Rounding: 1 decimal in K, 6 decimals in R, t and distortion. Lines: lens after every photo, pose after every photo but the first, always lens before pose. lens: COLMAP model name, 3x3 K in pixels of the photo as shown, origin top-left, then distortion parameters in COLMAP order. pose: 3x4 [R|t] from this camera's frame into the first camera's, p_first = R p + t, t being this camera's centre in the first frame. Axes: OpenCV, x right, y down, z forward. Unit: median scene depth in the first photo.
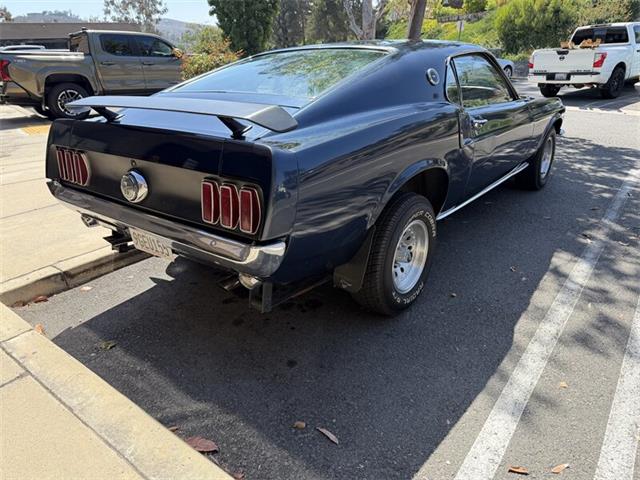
lens RADIAL K [[447.3, 0, 320.0], [0, 447.3, 240.0], [0, 0, 1]] dist [0.028740, -0.035132]
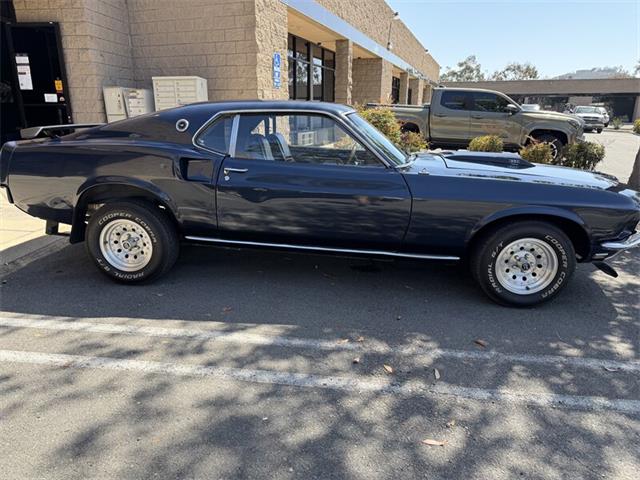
lens RADIAL K [[447.3, 0, 320.0], [0, 447.3, 240.0], [0, 0, 1]] dist [0.028740, -0.035132]
pose [[0.520289, 0.263668, -0.812268, 1.301516], [-0.348404, 0.933925, 0.079993, -0.240131], [0.779689, 0.241378, 0.577774, 0.517107]]
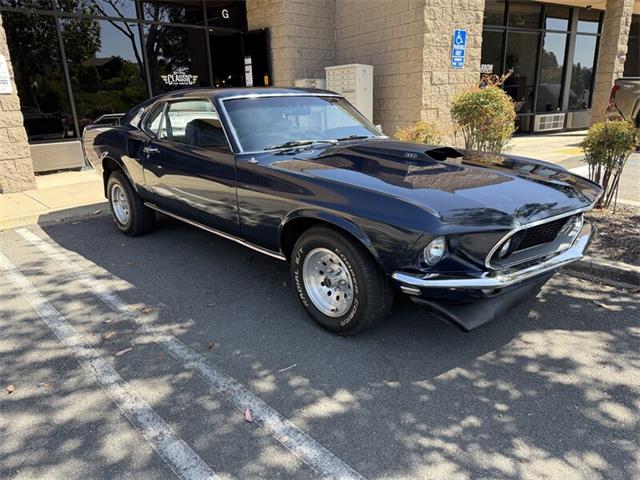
lens RADIAL K [[447.3, 0, 320.0], [0, 447.3, 240.0], [0, 0, 1]] dist [0.028740, -0.035132]
pose [[-0.131332, 0.324981, -0.936557, 1.488599], [-0.353756, 0.867178, 0.350513, -0.618957], [0.926072, 0.377346, 0.001076, 1.432651]]
